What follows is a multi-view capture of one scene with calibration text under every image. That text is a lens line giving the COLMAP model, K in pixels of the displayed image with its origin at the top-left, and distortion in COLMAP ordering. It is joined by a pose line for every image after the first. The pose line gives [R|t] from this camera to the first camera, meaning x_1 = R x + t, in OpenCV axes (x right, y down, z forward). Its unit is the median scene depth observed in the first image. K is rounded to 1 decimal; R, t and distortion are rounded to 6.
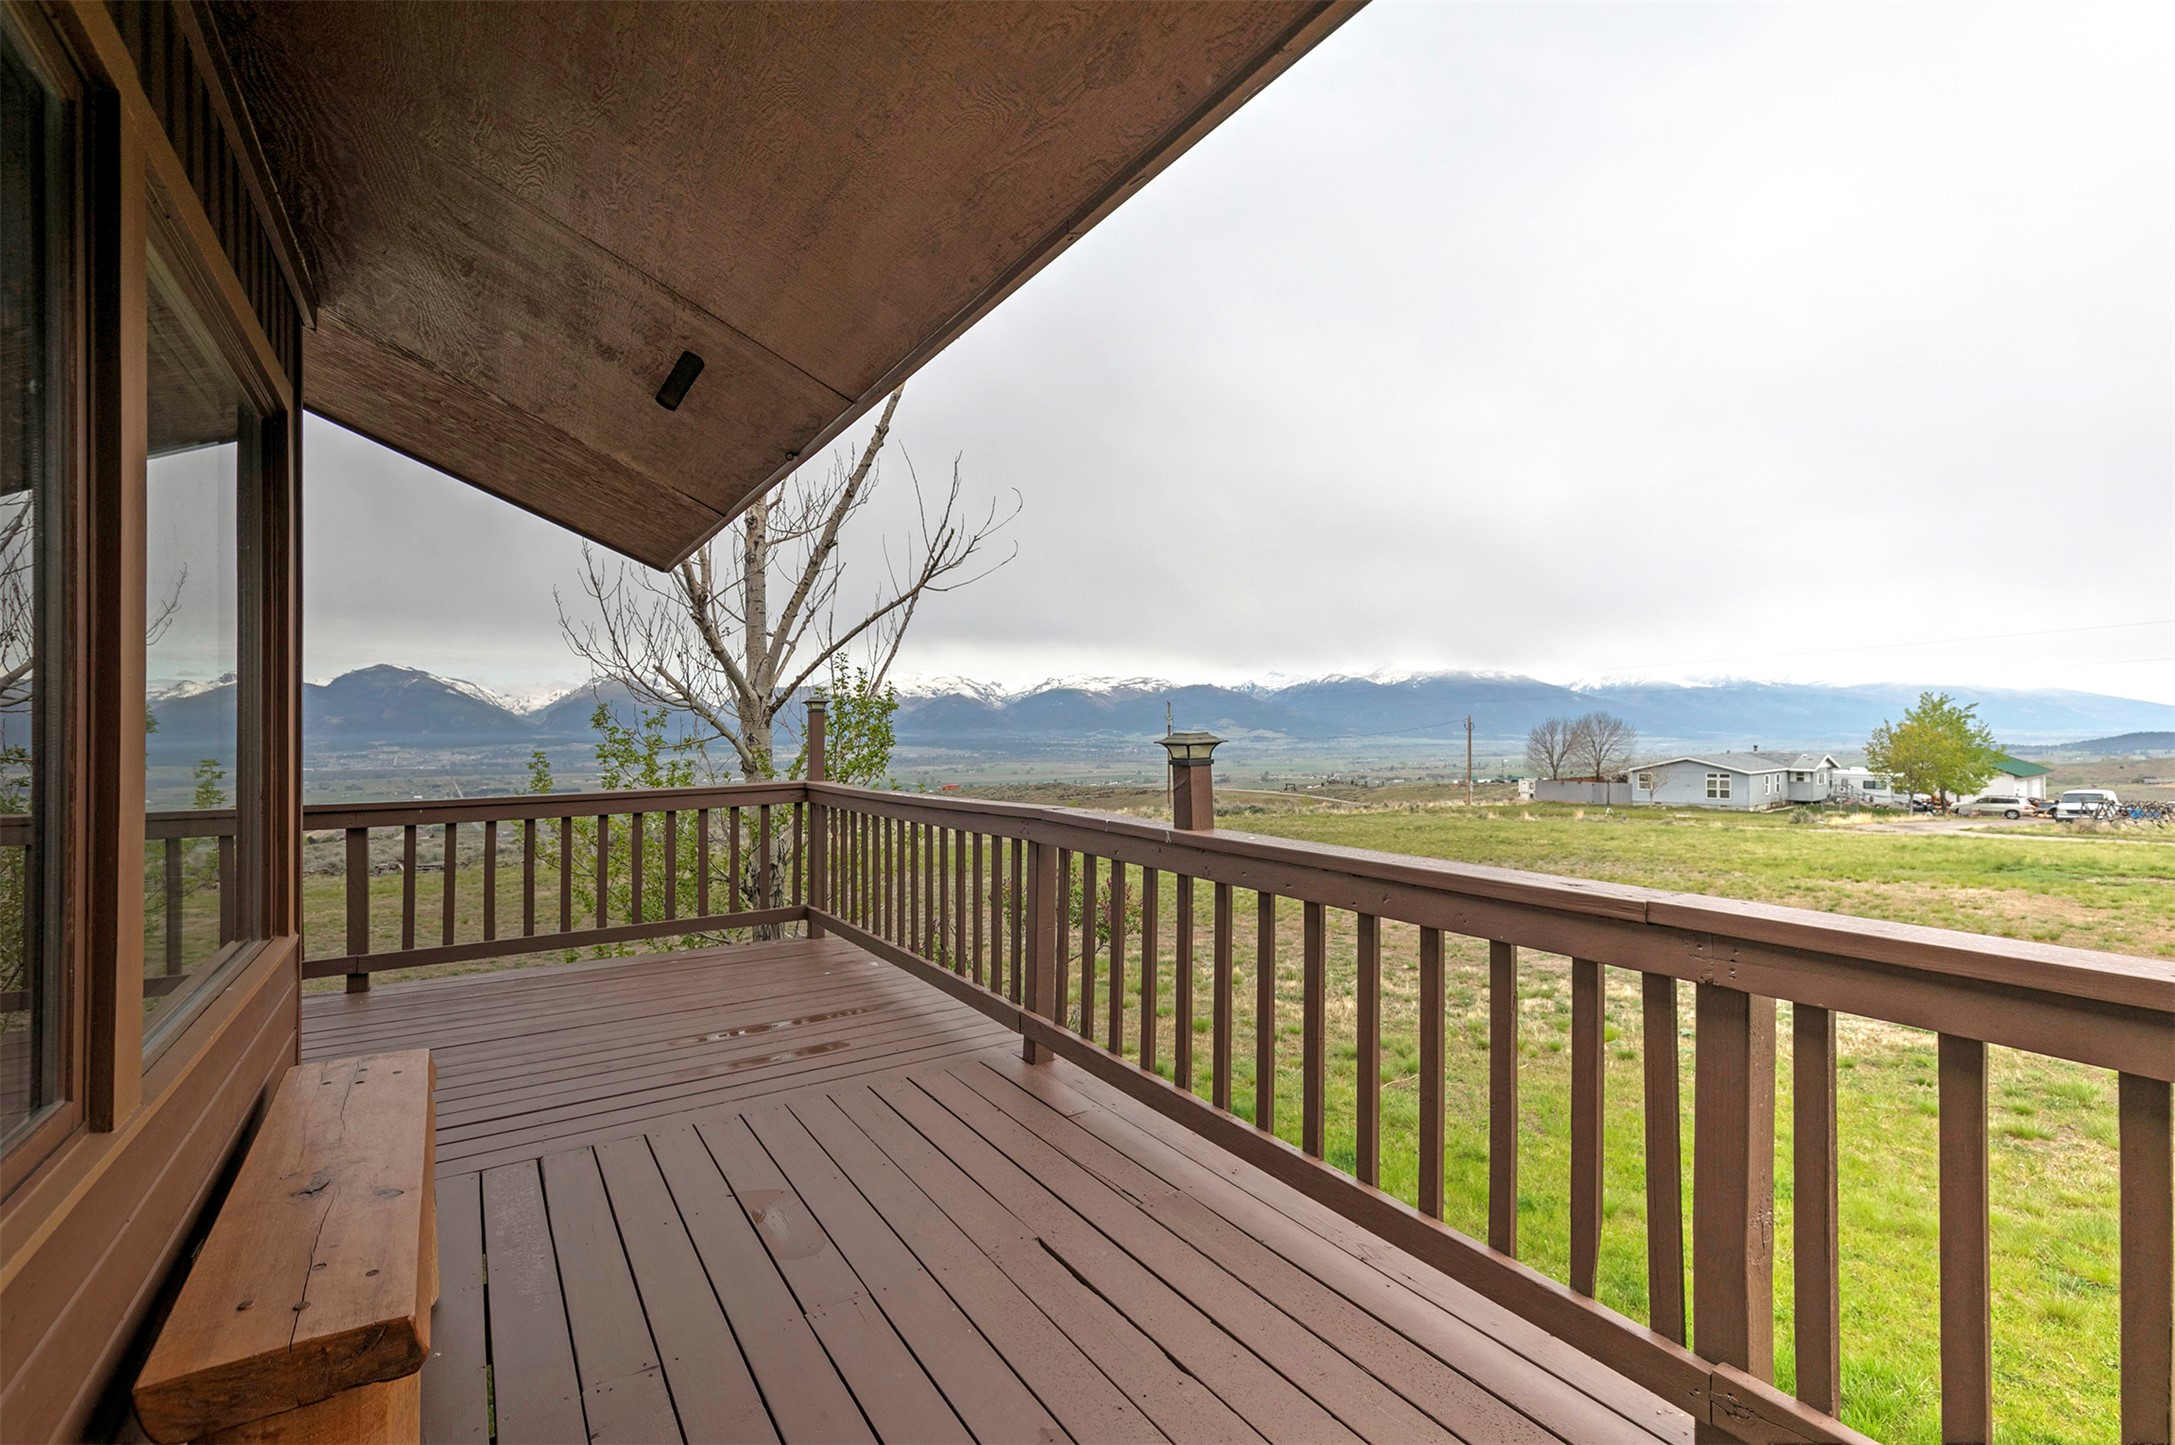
lens RADIAL K [[990.3, 0, 1095.3], [0, 990.3, 707.9], [0, 0, 1]] dist [0.017038, 0.000311]
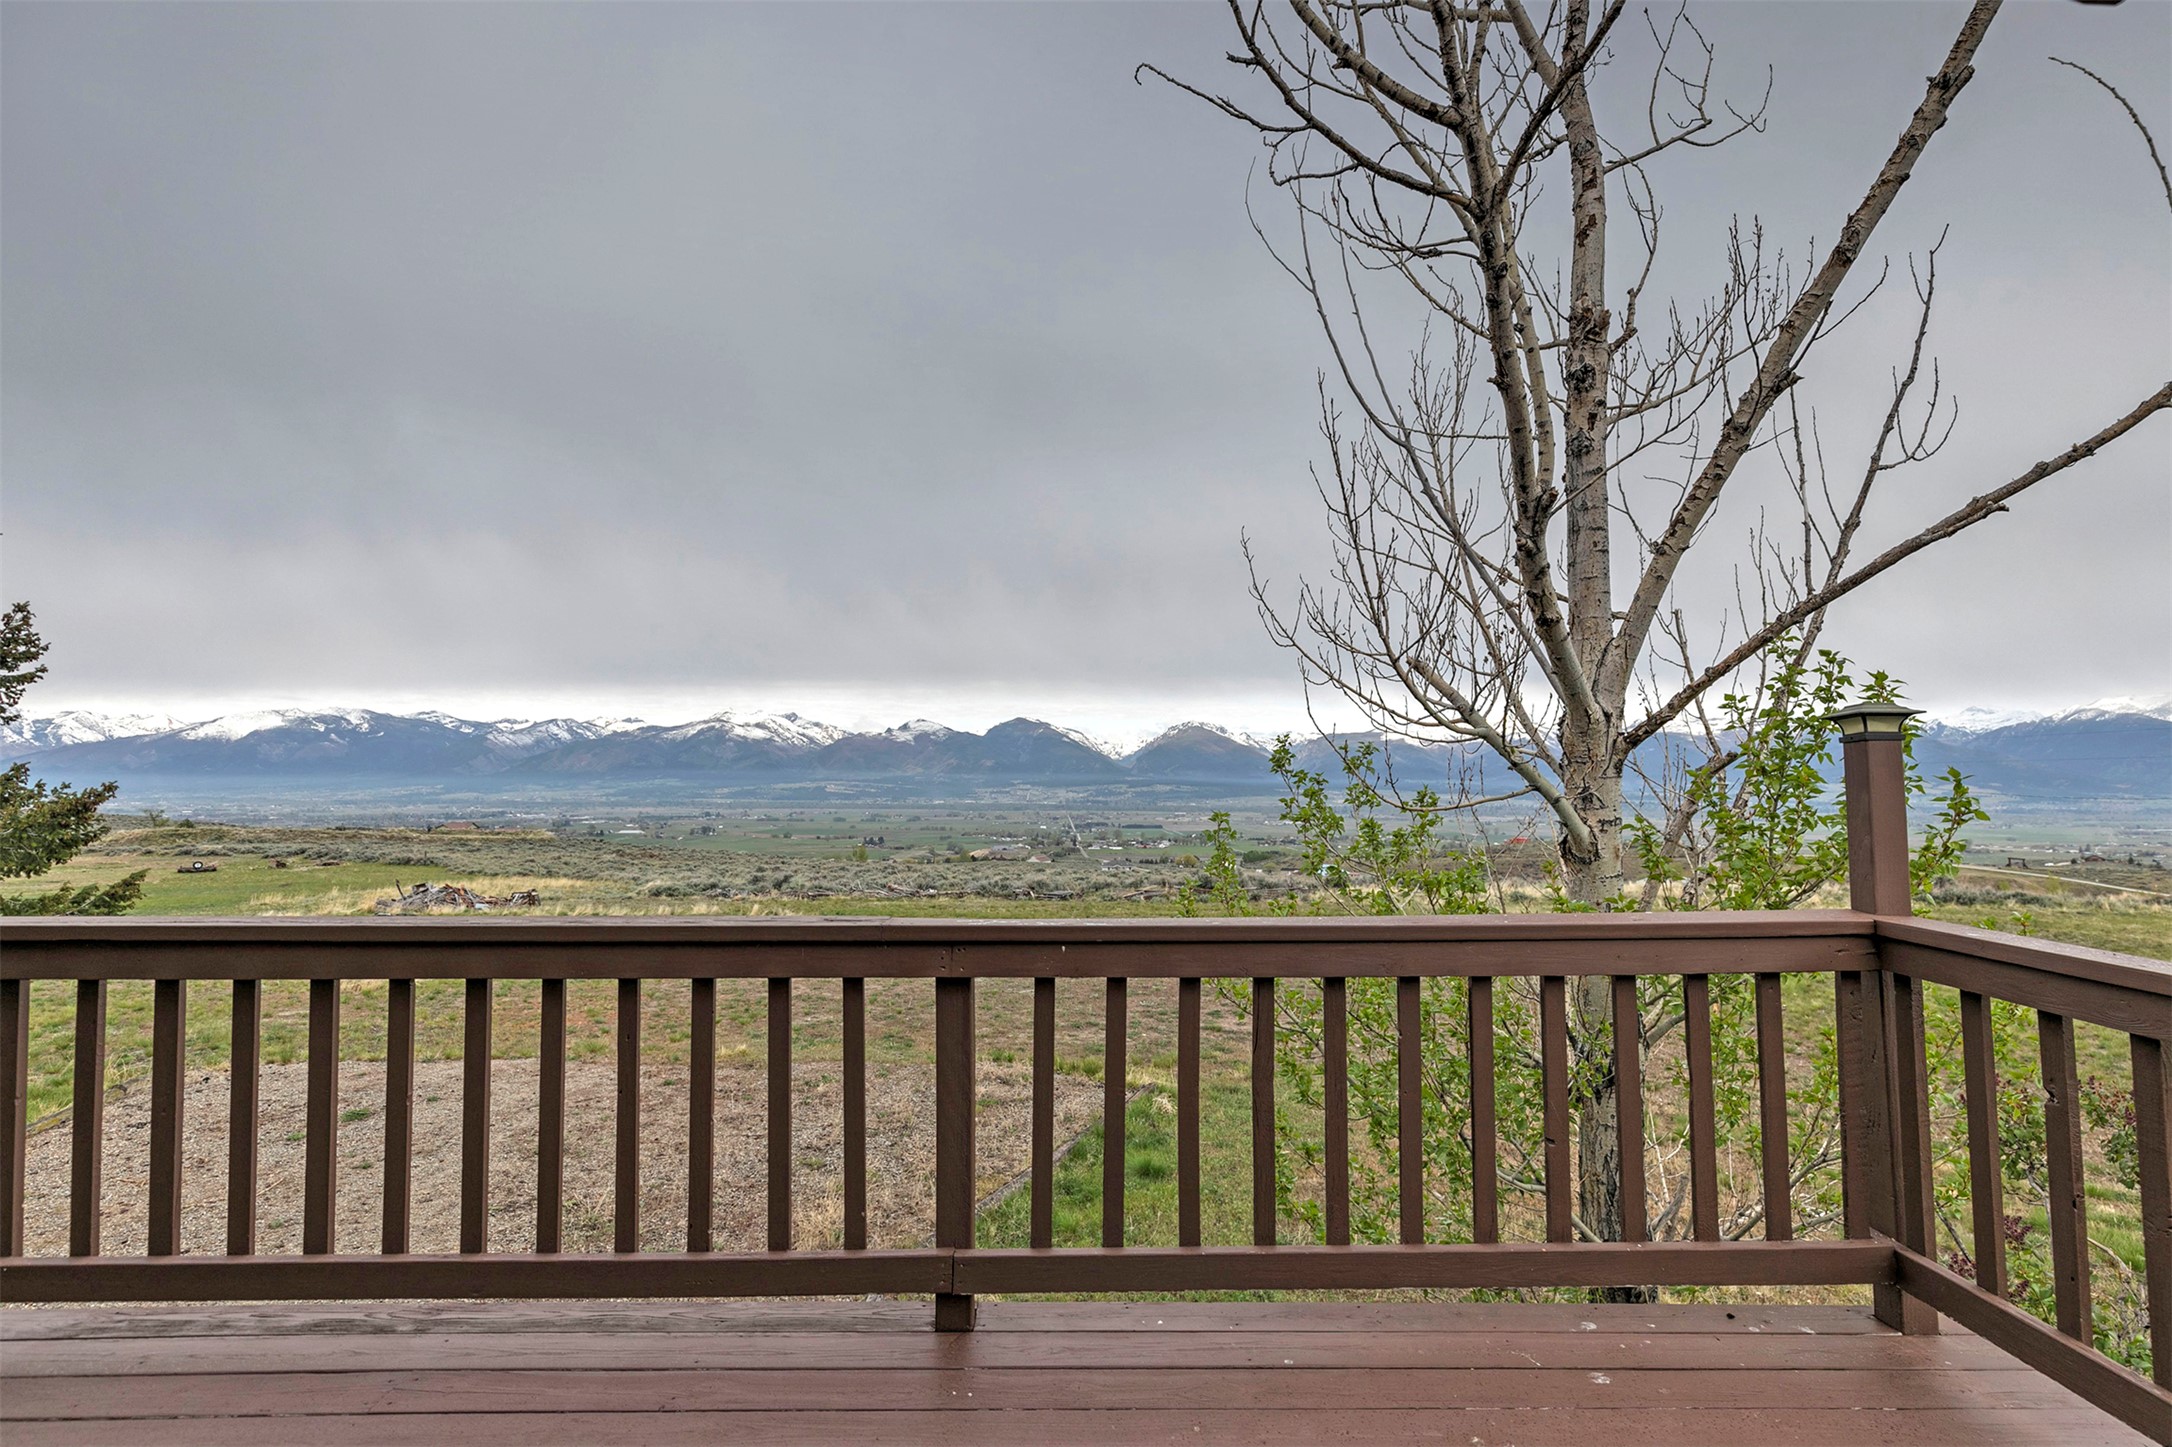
lens RADIAL K [[988.9, 0, 1083.4], [0, 988.9, 718.0], [0, 0, 1]] dist [0.017038, 0.000311]
pose [[0.849564, -0.017441, -0.527197, -0.350934], [-0.001590, 0.999364, -0.035625, 0.010533], [0.527483, 0.031104, 0.848996, 0.506093]]
